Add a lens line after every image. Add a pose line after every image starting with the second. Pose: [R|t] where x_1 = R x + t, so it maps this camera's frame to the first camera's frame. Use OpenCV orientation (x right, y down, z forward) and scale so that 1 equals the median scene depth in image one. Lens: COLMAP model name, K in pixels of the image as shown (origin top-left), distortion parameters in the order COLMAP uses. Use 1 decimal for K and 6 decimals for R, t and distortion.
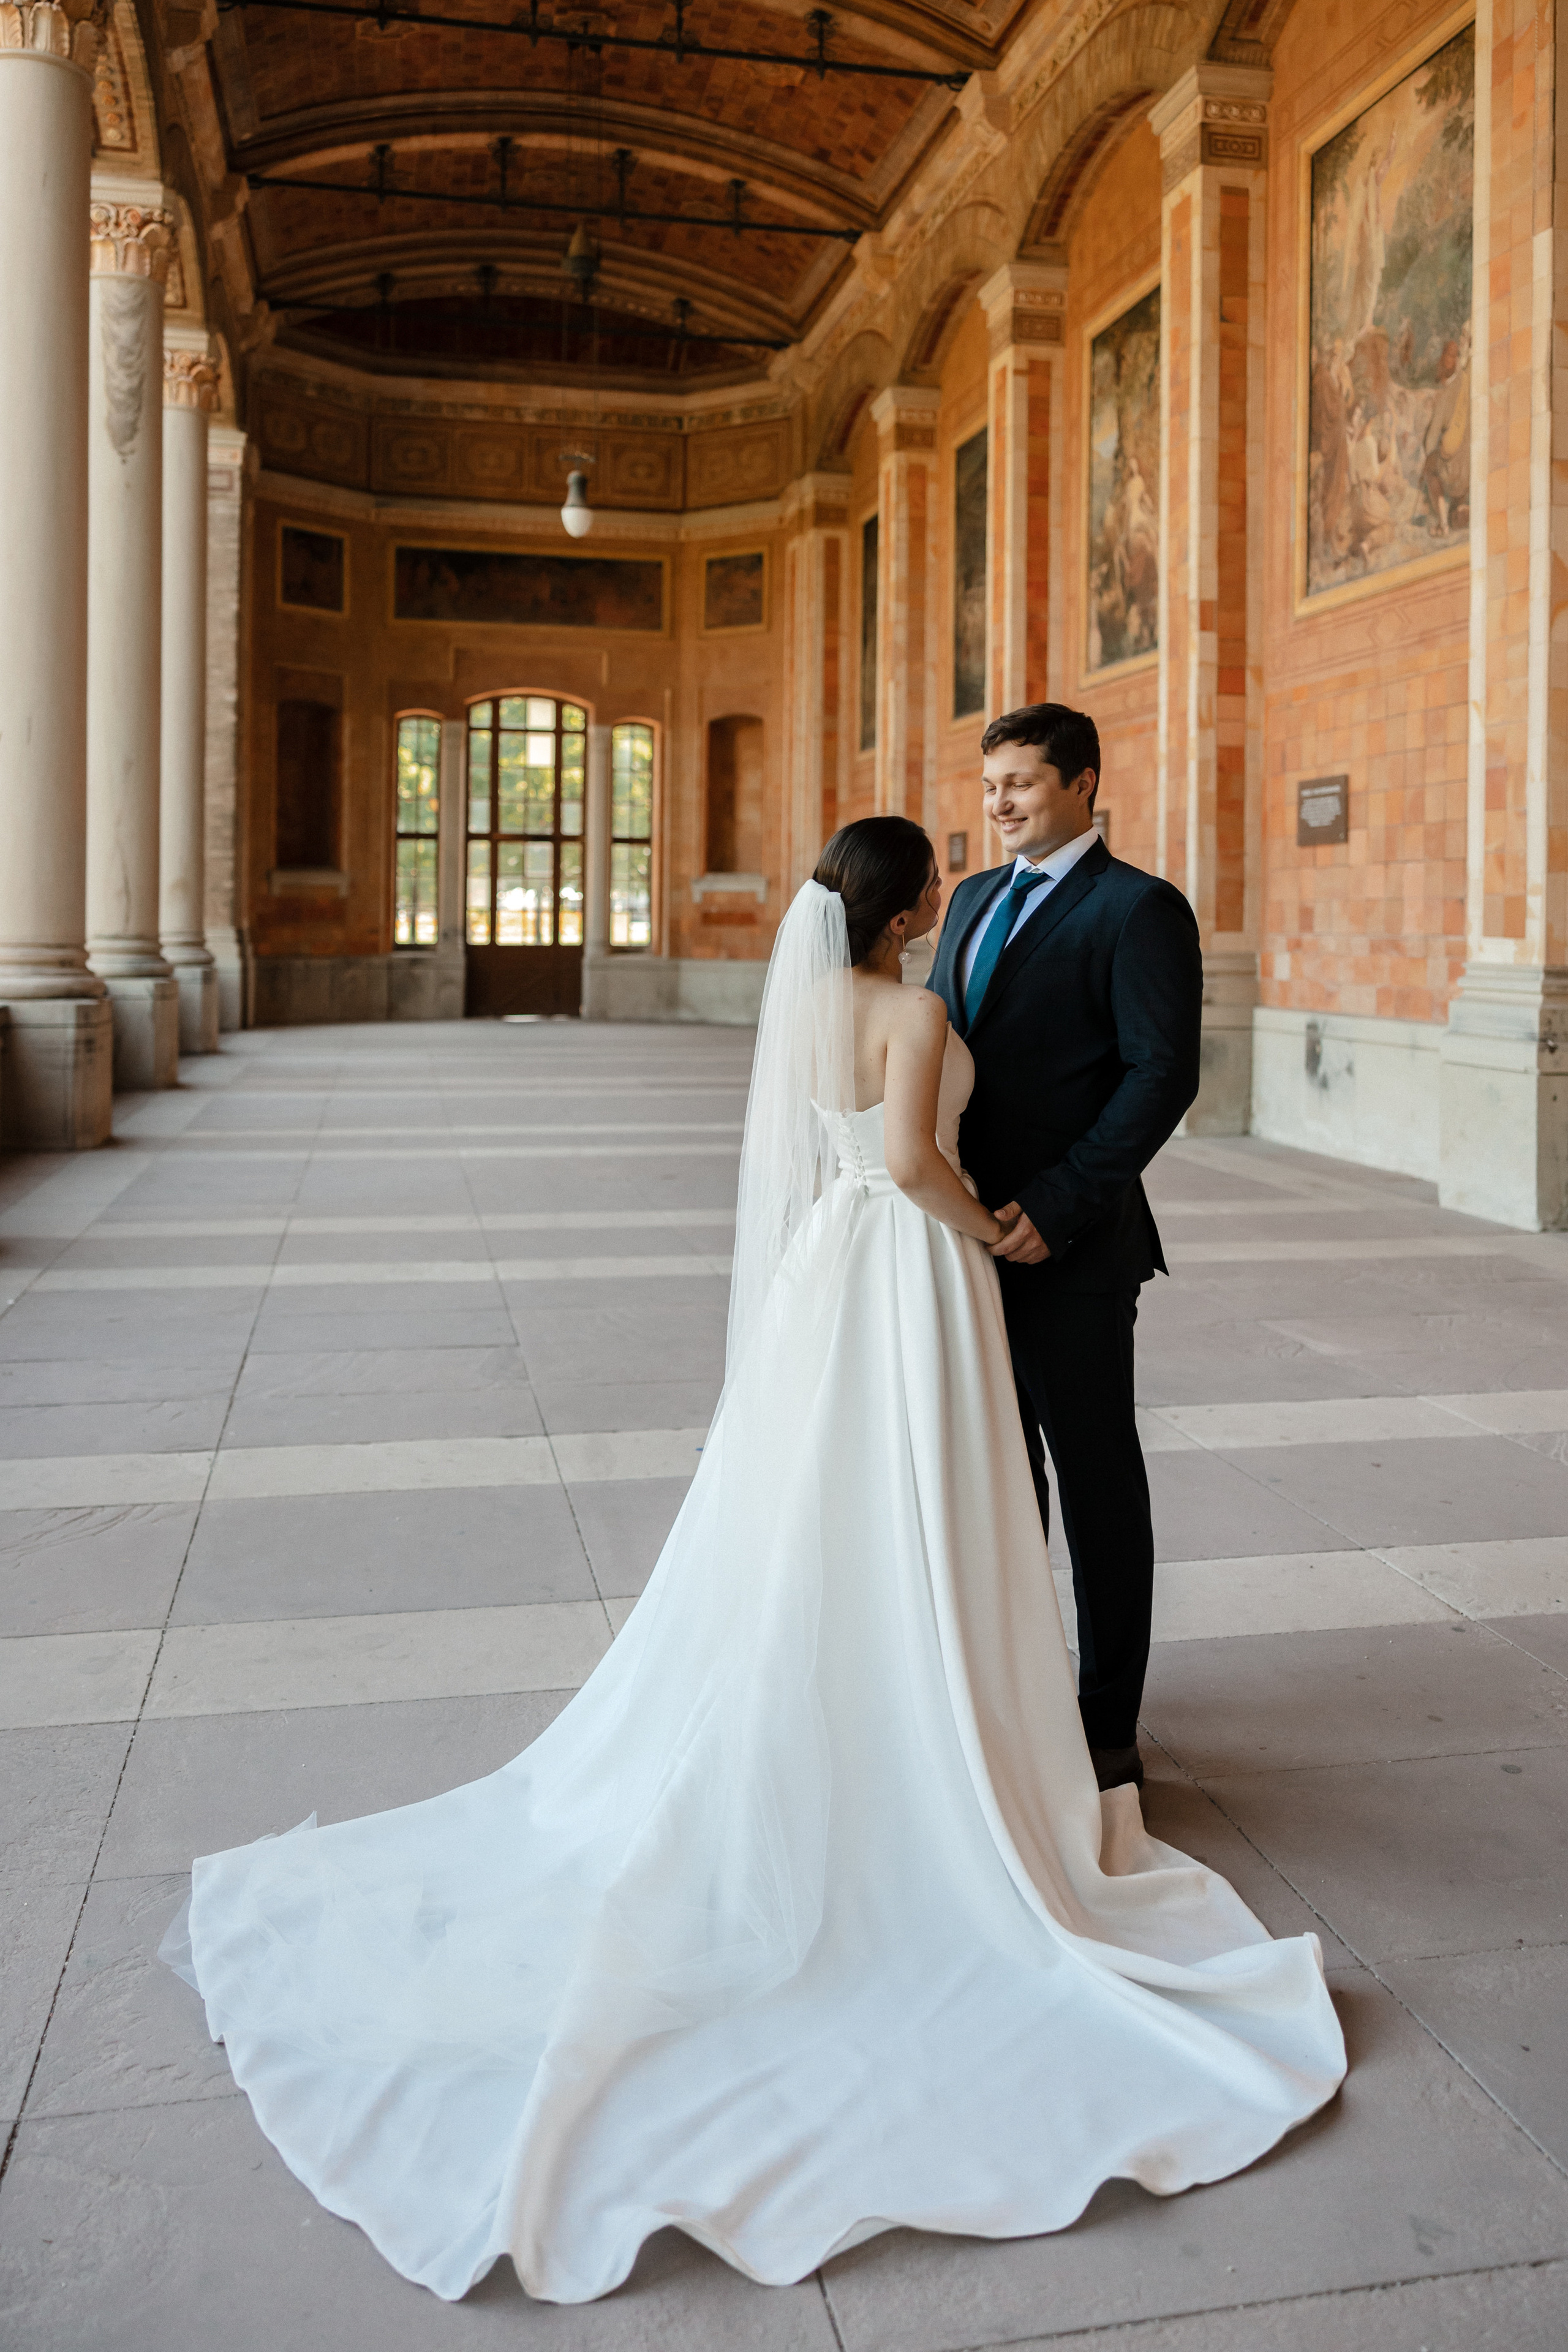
lens RADIAL K [[1828.8, 0, 803.2], [0, 1828.8, 898.1], [0, 0, 1]] dist [0.004012, -0.003355]
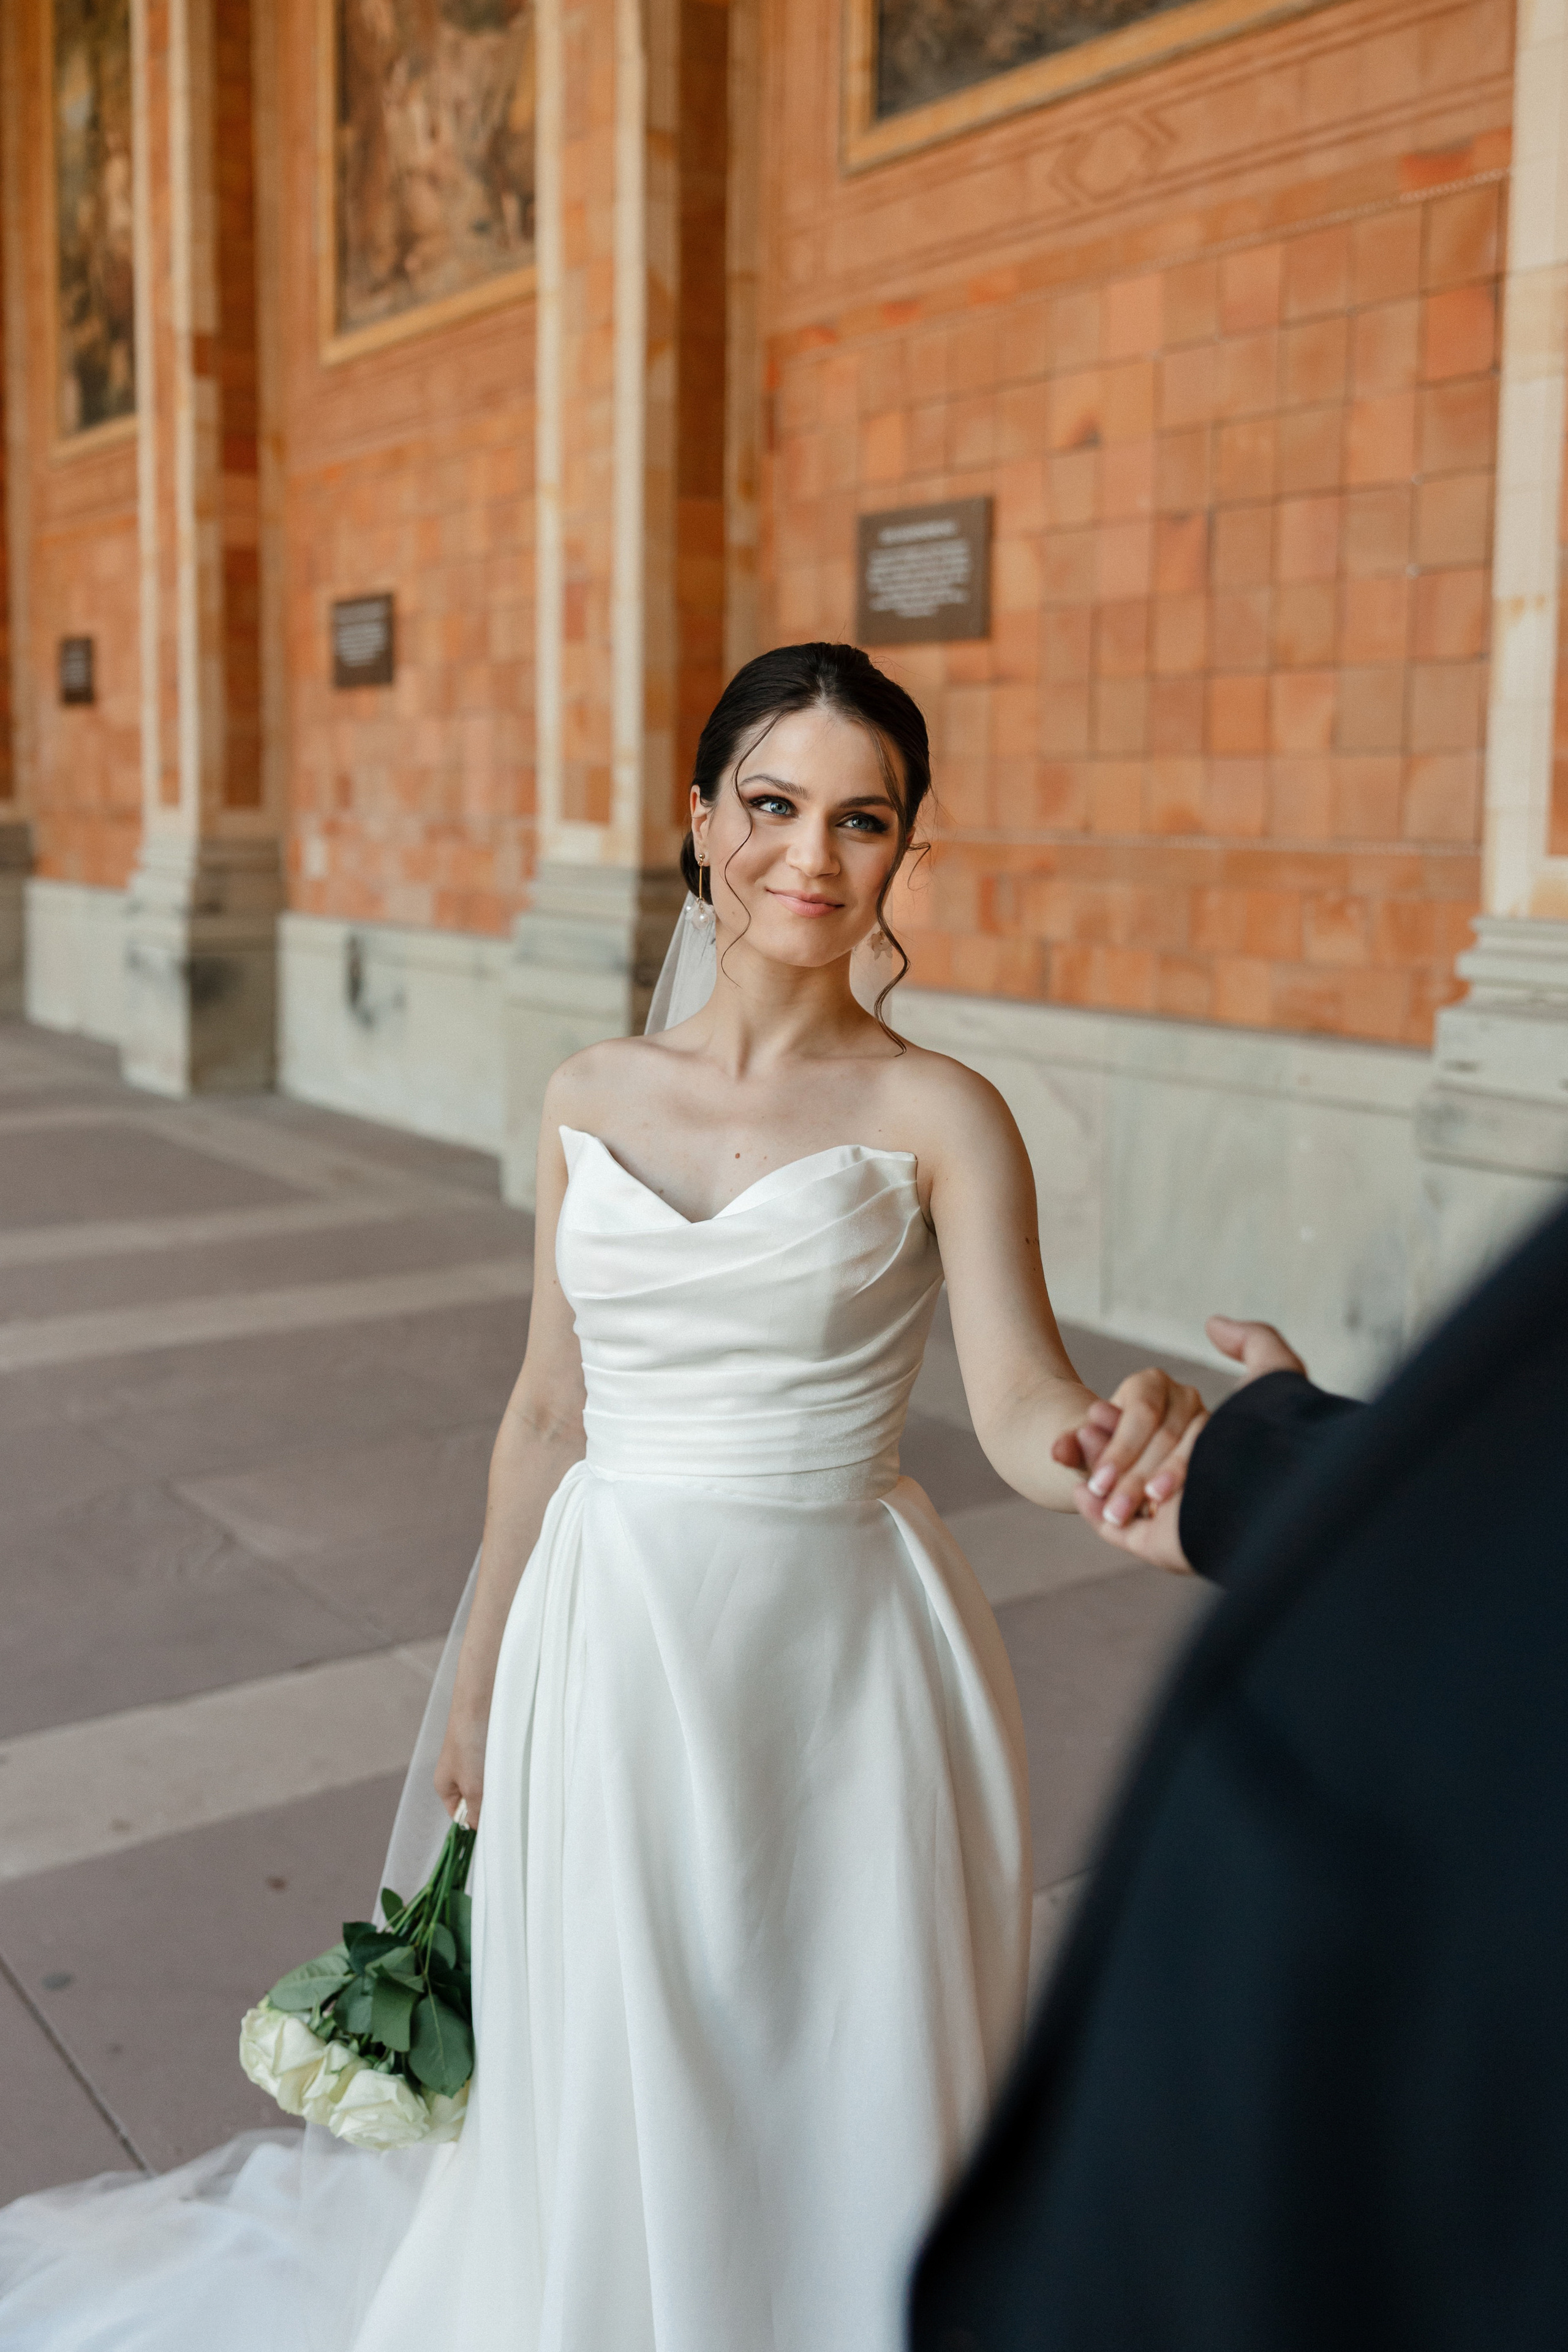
lens RADIAL K [[2211.9, 0, 768.9], [0, 2211.9, 975.7], [0, 0, 1]] dist [0.000663, 0.000000]
pose [[0.910138, -0.038213, 0.412540, 0.044112], [-0.003332, 0.995030, 0.099521, -0.002623], [-0.414293, -0.091952, 0.905487, 0.091415]]
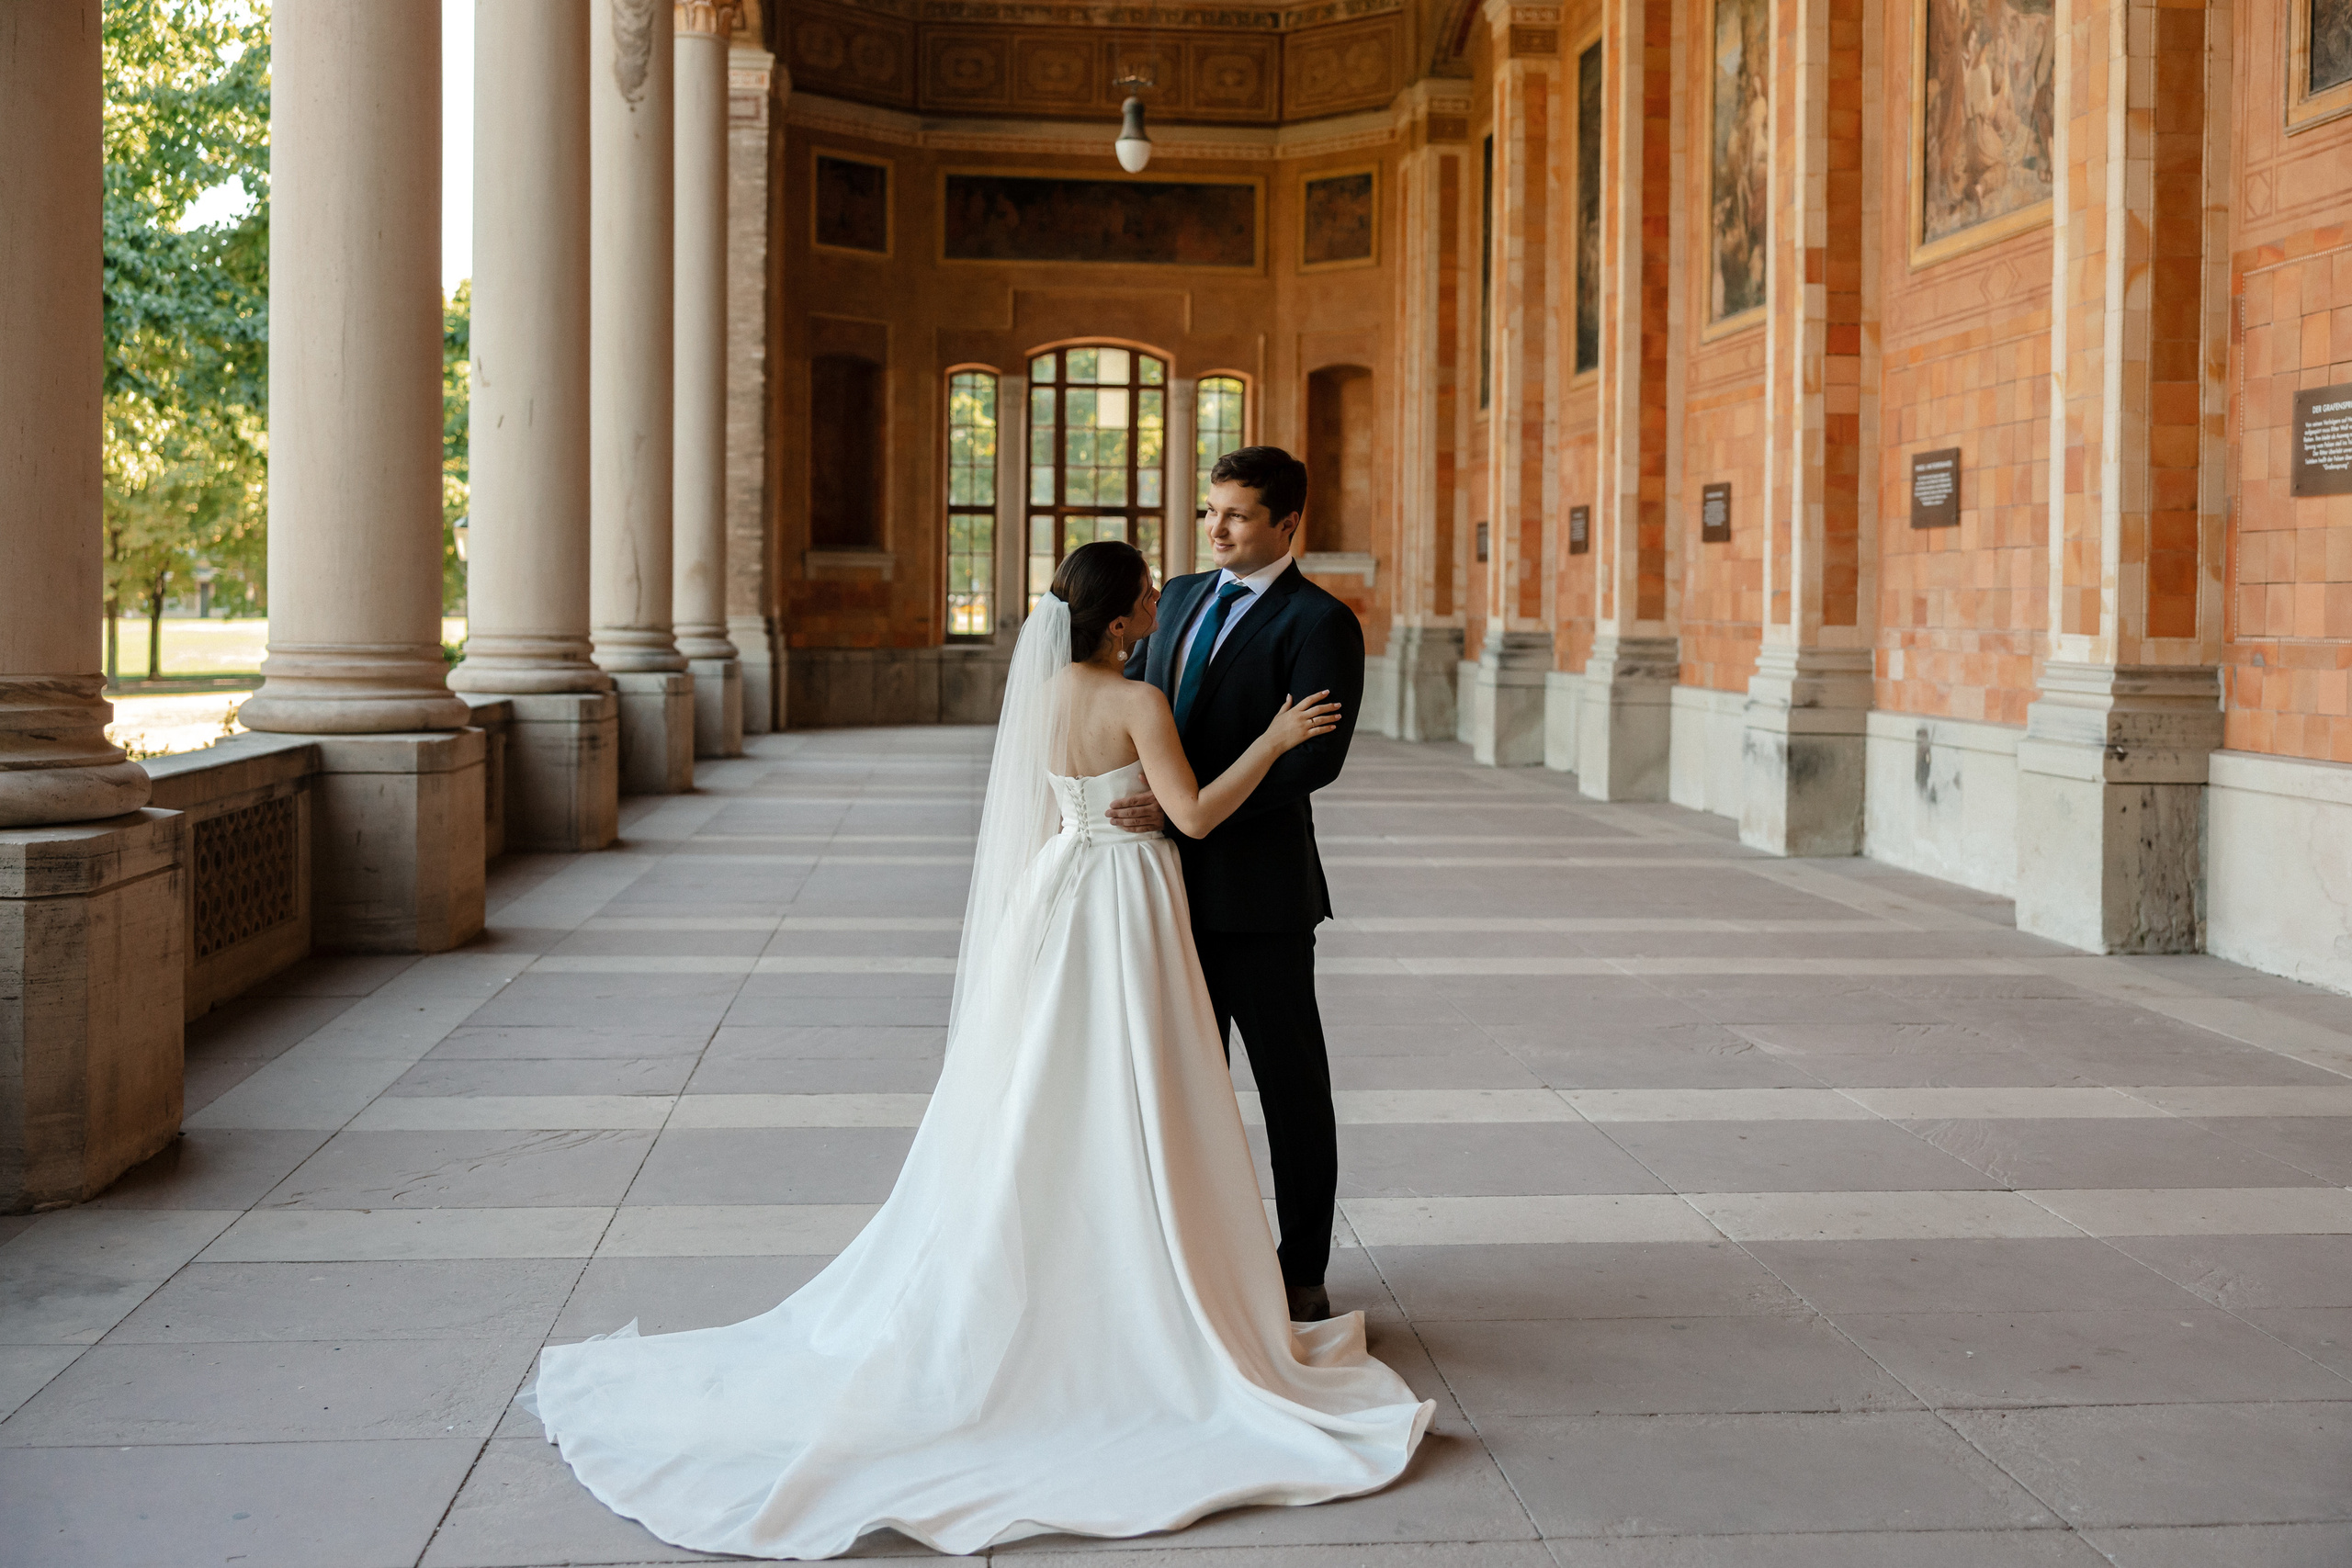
lens RADIAL K [[2211.7, 0, 1177.3], [0, 2211.7, 613.6], [0, 0, 1]] dist [0.000663, 0.000000]
pose [[0.992625, 0.001291, -0.121218, 0.033574], [0.000573, 0.999882, 0.015343, -0.002677], [0.121223, -0.015299, 0.992507, -0.069226]]
